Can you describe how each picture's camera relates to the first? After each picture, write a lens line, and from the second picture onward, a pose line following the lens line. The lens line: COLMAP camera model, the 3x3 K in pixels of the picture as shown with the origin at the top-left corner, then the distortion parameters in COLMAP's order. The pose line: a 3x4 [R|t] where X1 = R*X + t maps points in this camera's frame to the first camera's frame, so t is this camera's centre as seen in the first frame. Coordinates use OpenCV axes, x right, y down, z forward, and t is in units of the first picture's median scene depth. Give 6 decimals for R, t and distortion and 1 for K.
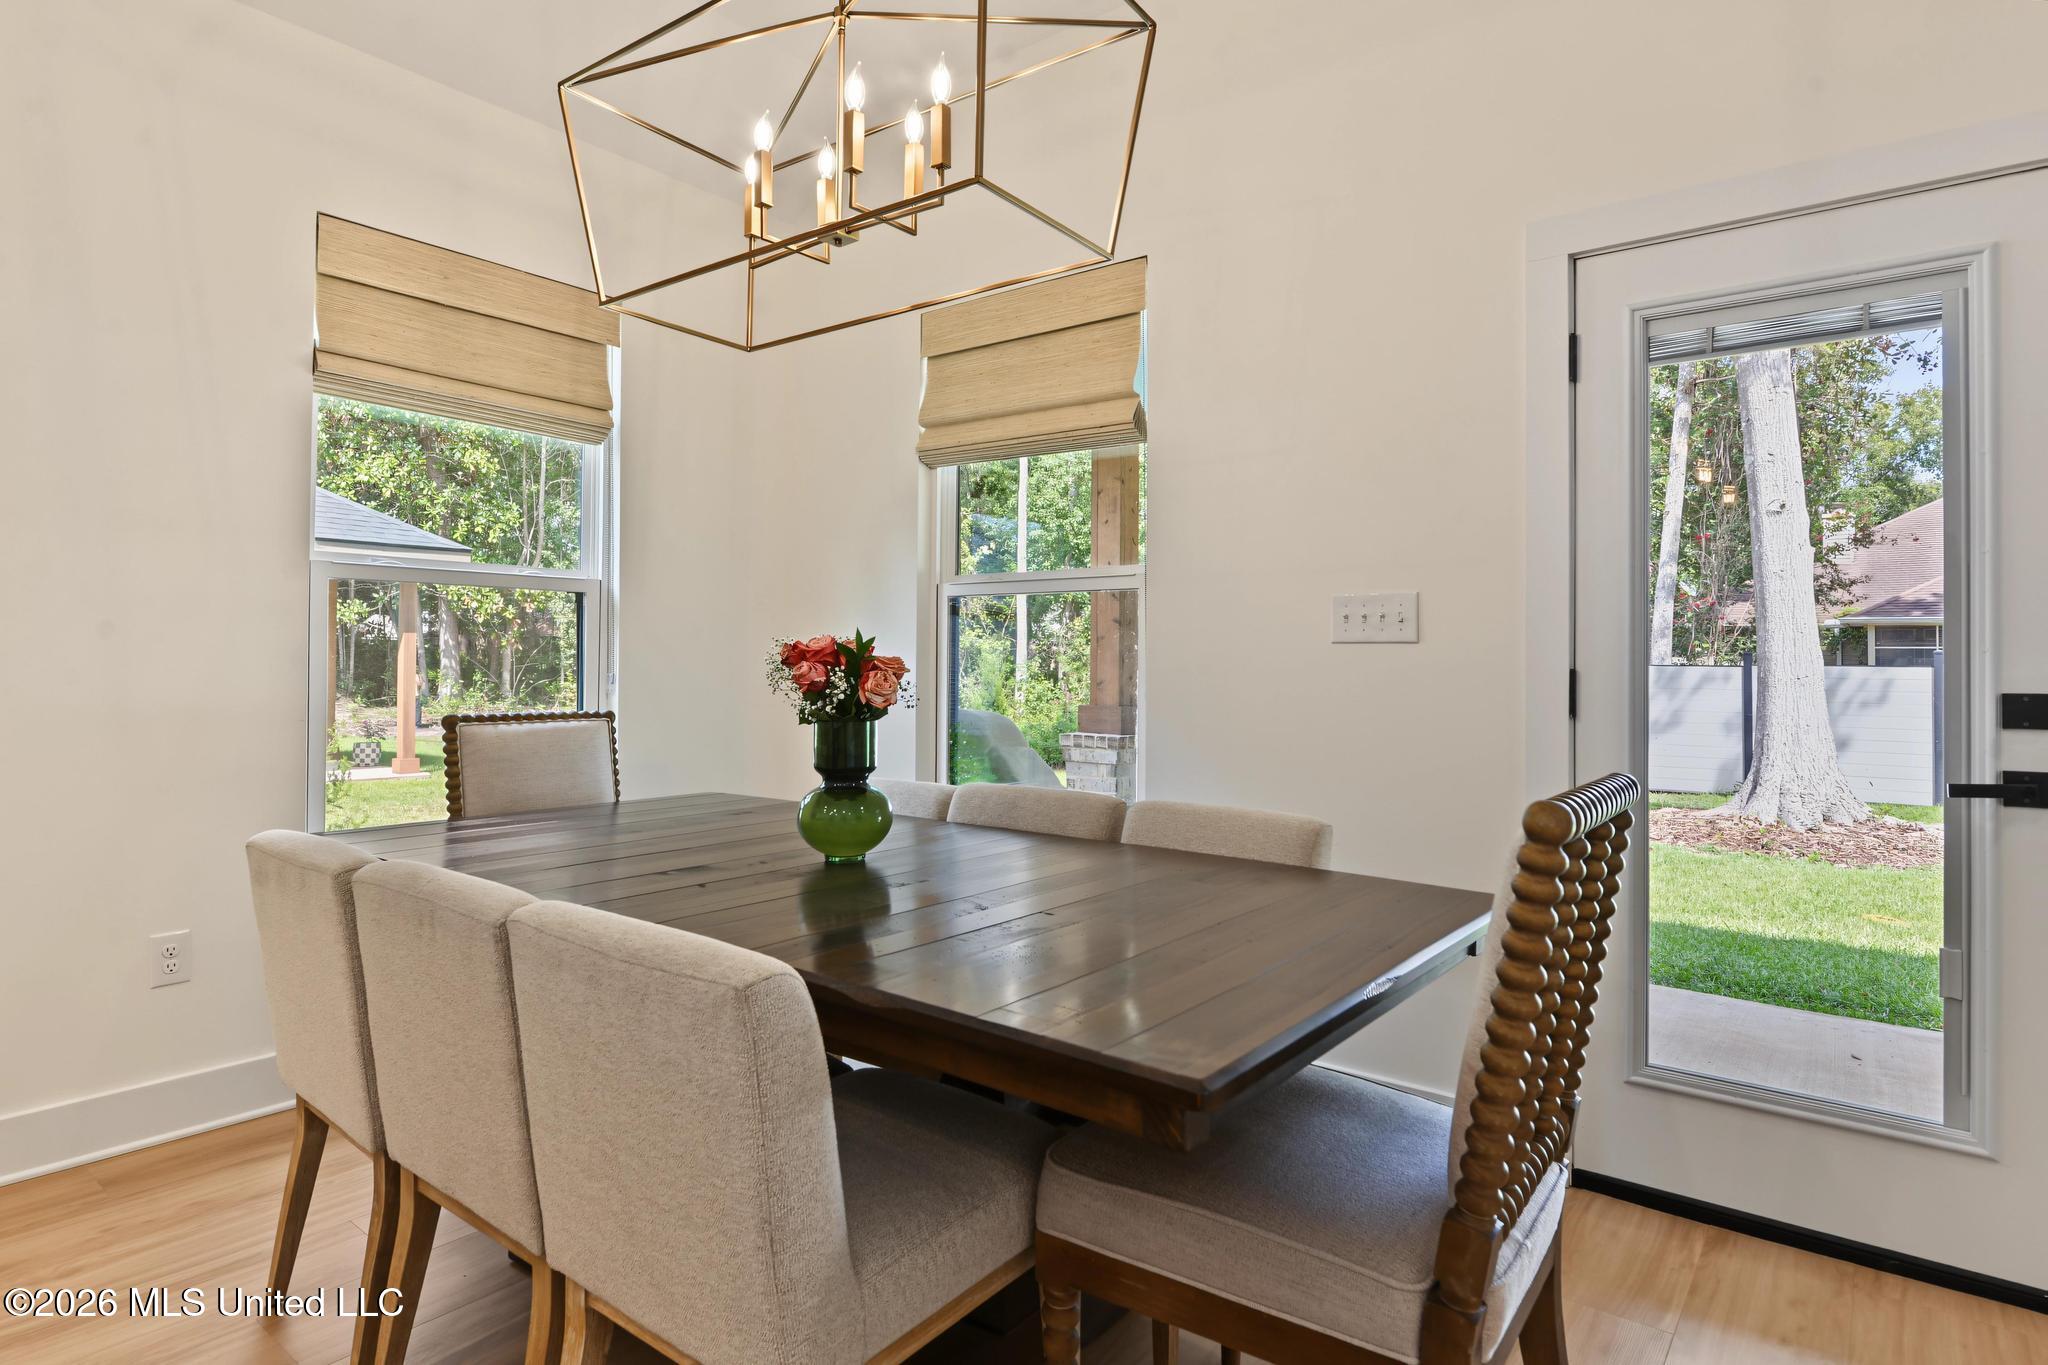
lens RADIAL K [[1093.1, 0, 1023.8], [0, 1093.1, 660.0], [0, 0, 1]] dist [-0.006636, -0.000630]
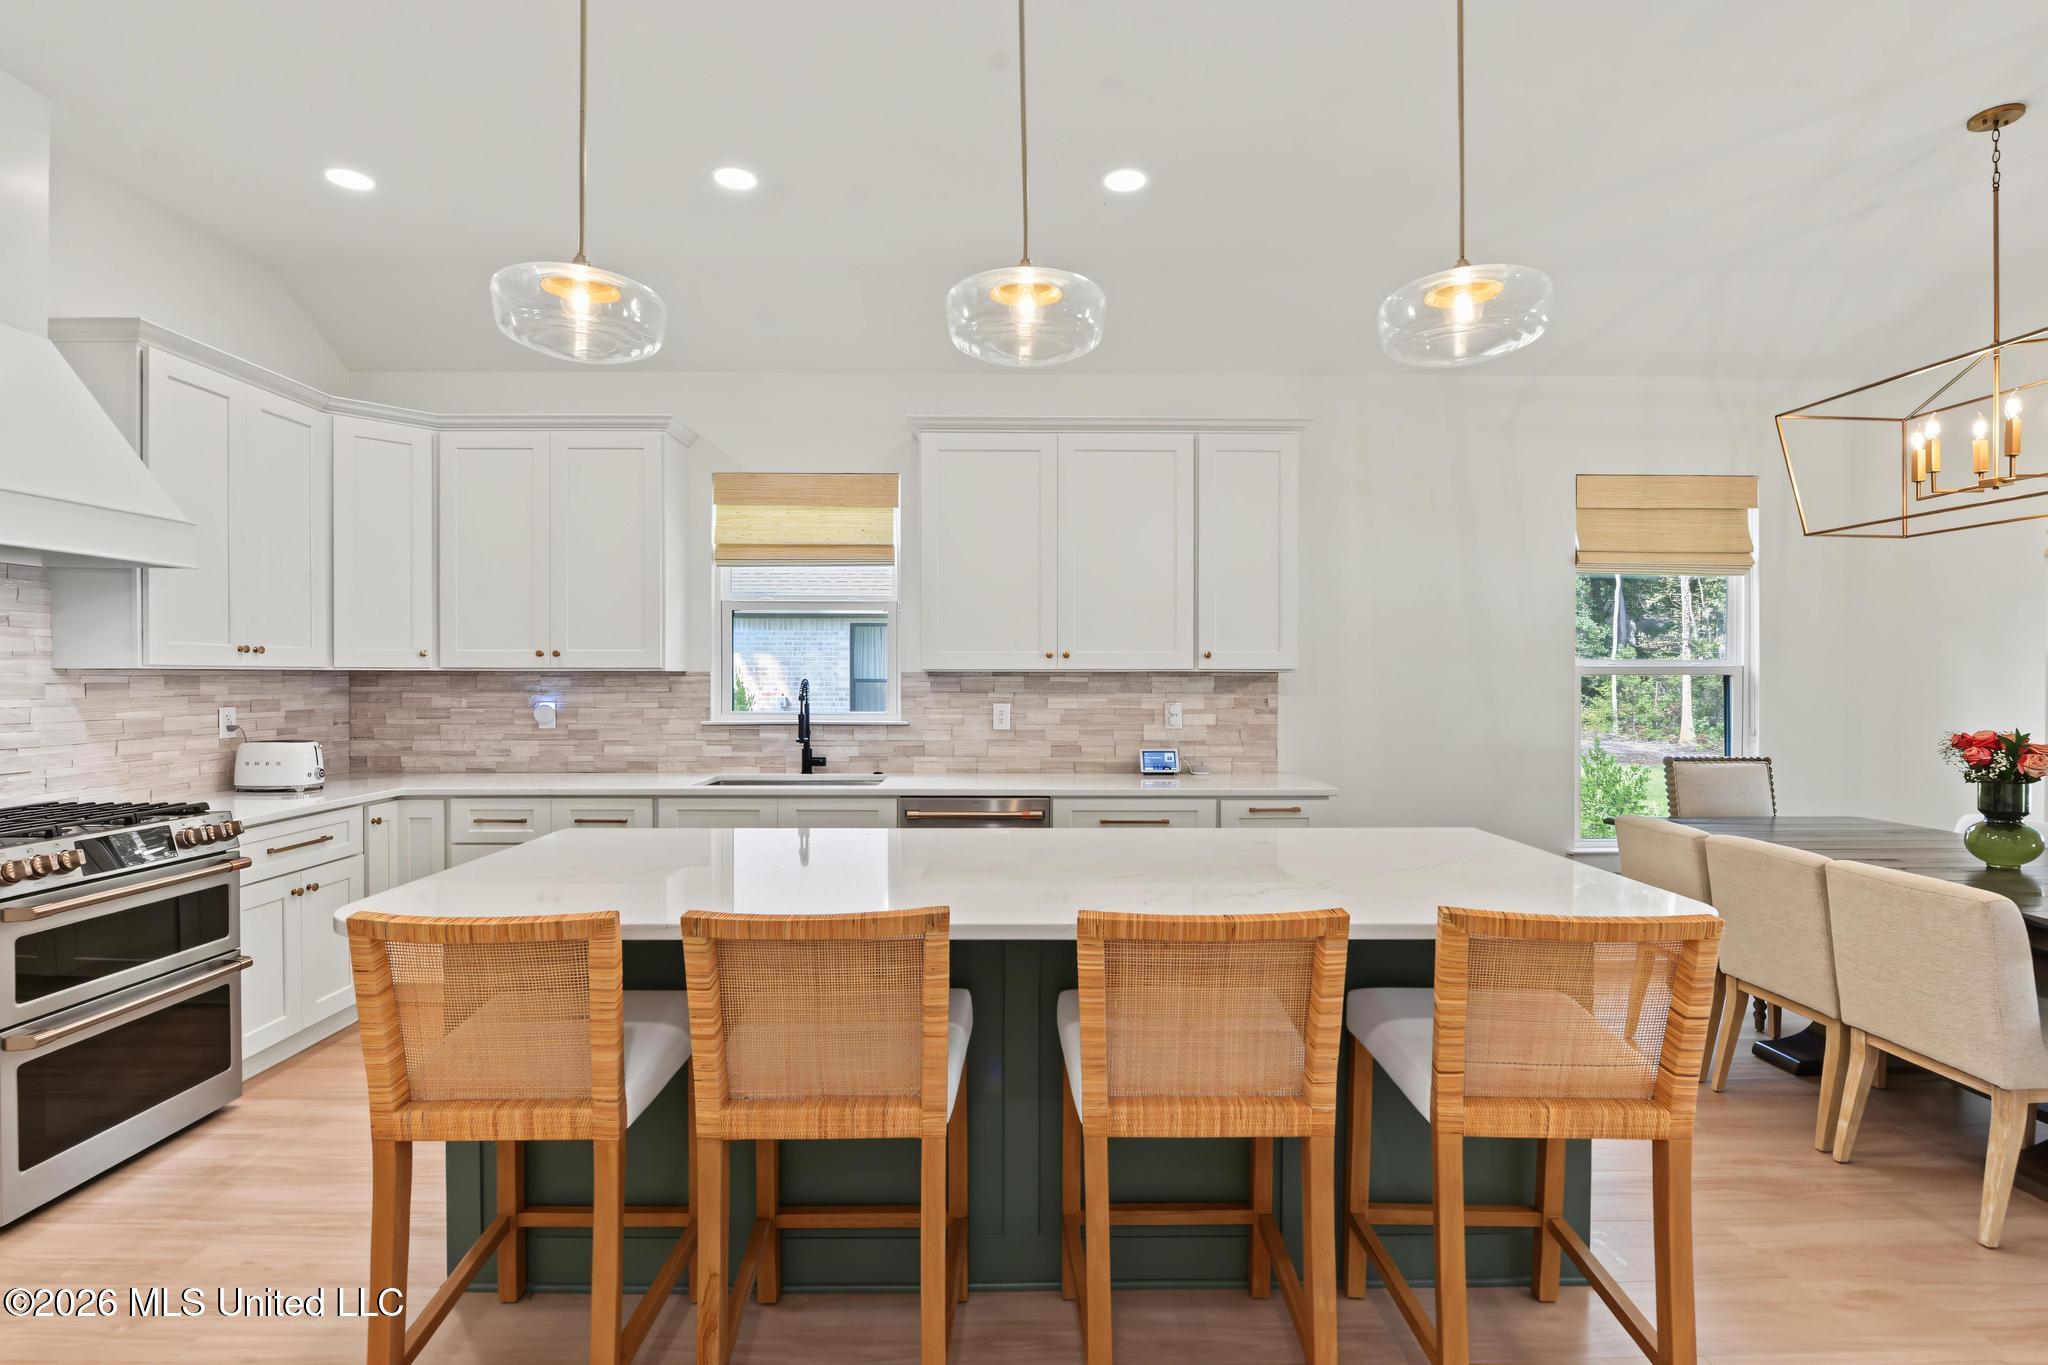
lens RADIAL K [[958.9, 0, 1016.2], [0, 958.9, 687.1], [0, 0, 1]] dist [-0.013237, -0.000752]
pose [[0.621303, -0.000119, -0.783570, 0.025089], [0.009160, 0.999933, 0.007111, -0.109908], [0.783517, -0.011596, 0.621263, -1.022962]]
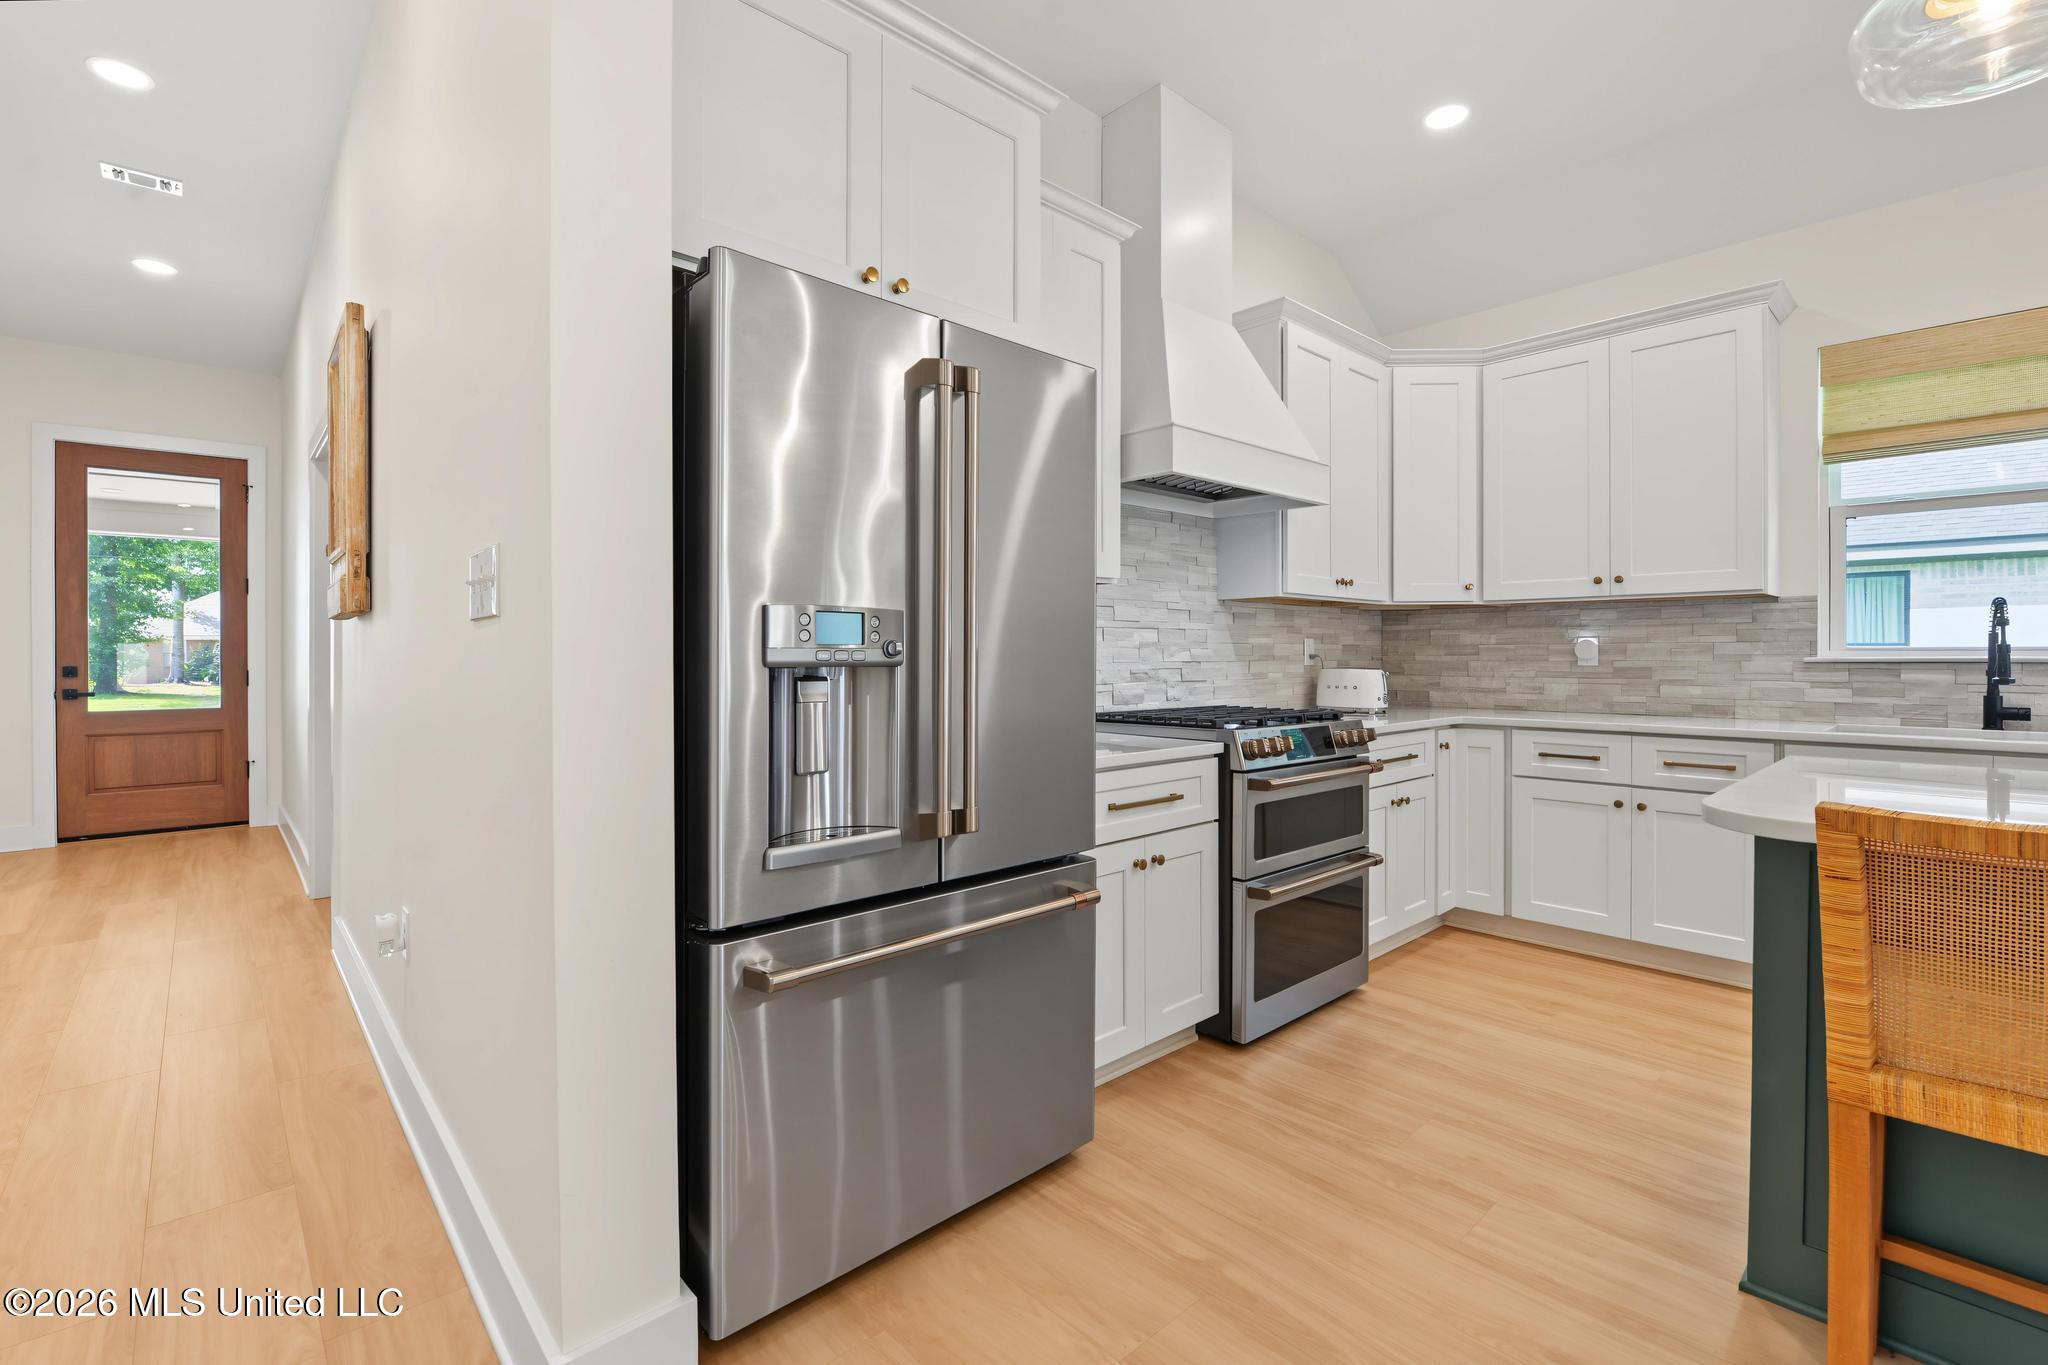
lens RADIAL K [[902.8, 0, 1021.4], [0, 902.8, 658.2], [0, 0, 1]] dist [-0.017684, -0.000576]
pose [[-0.169035, -0.007606, -0.985581, -0.275534], [0.002887, 0.999962, -0.008213, -0.012984], [0.985606, -0.004233, -0.169007, -1.370440]]
